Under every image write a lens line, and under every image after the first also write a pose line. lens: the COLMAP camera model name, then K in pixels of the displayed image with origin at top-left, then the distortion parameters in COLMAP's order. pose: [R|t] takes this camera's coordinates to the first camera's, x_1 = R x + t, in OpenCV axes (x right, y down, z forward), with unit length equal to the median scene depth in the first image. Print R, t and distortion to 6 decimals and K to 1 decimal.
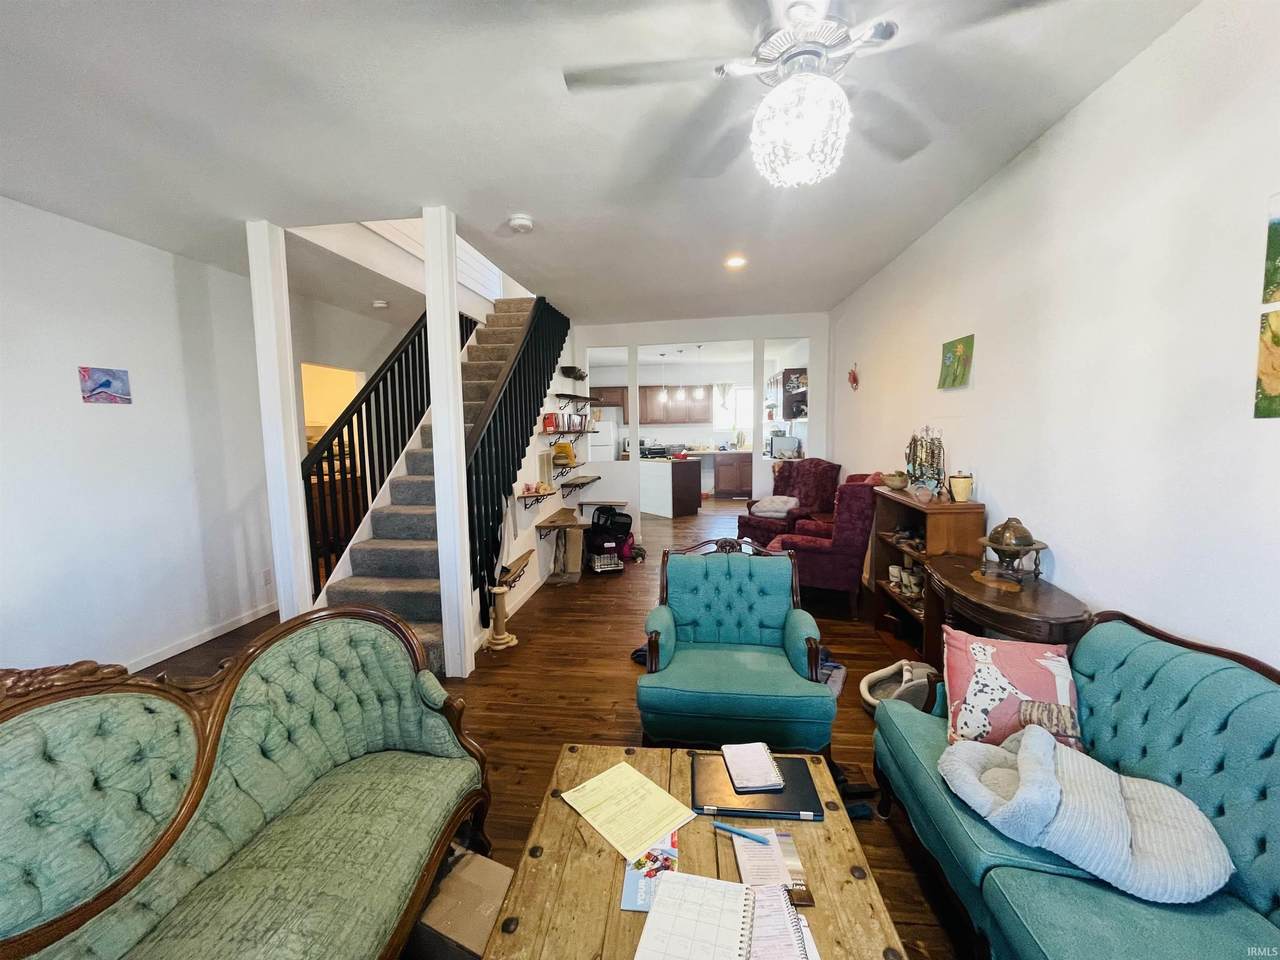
lens RADIAL K [[517.0, 0, 640.0], [0, 517.0, 480.0], [0, 0, 1]] dist [0.000829, 0.000229]
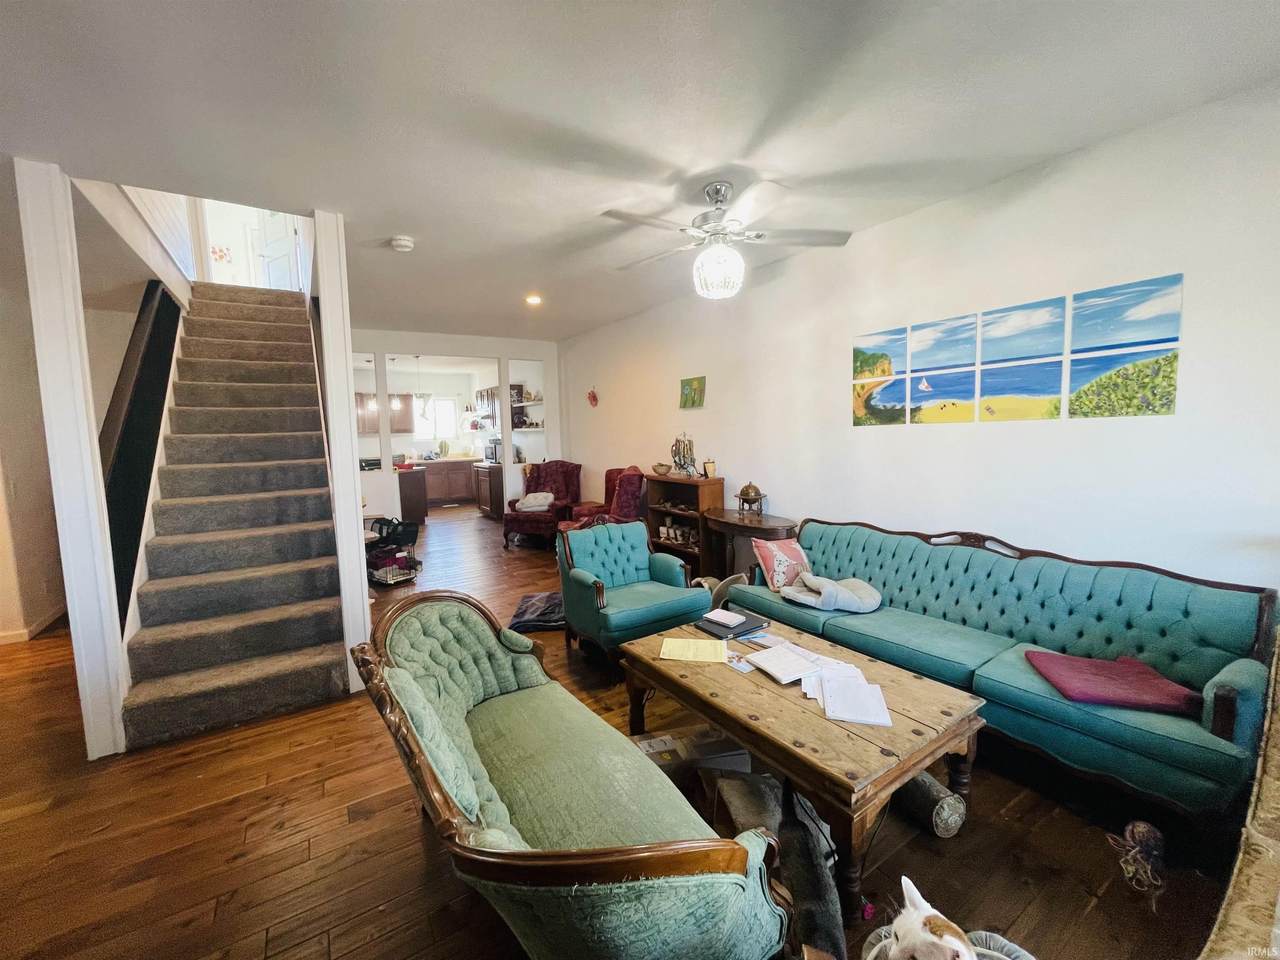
lens RADIAL K [[509.1, 0, 640.0], [0, 509.1, 480.0], [0, 0, 1]] dist [0.022557, -0.000025]
pose [[0.767261, -0.065754, 0.637955, -0.715496], [0.077713, 0.996933, 0.009290, 0.020425], [-0.636609, 0.042450, 0.770017, -0.130265]]
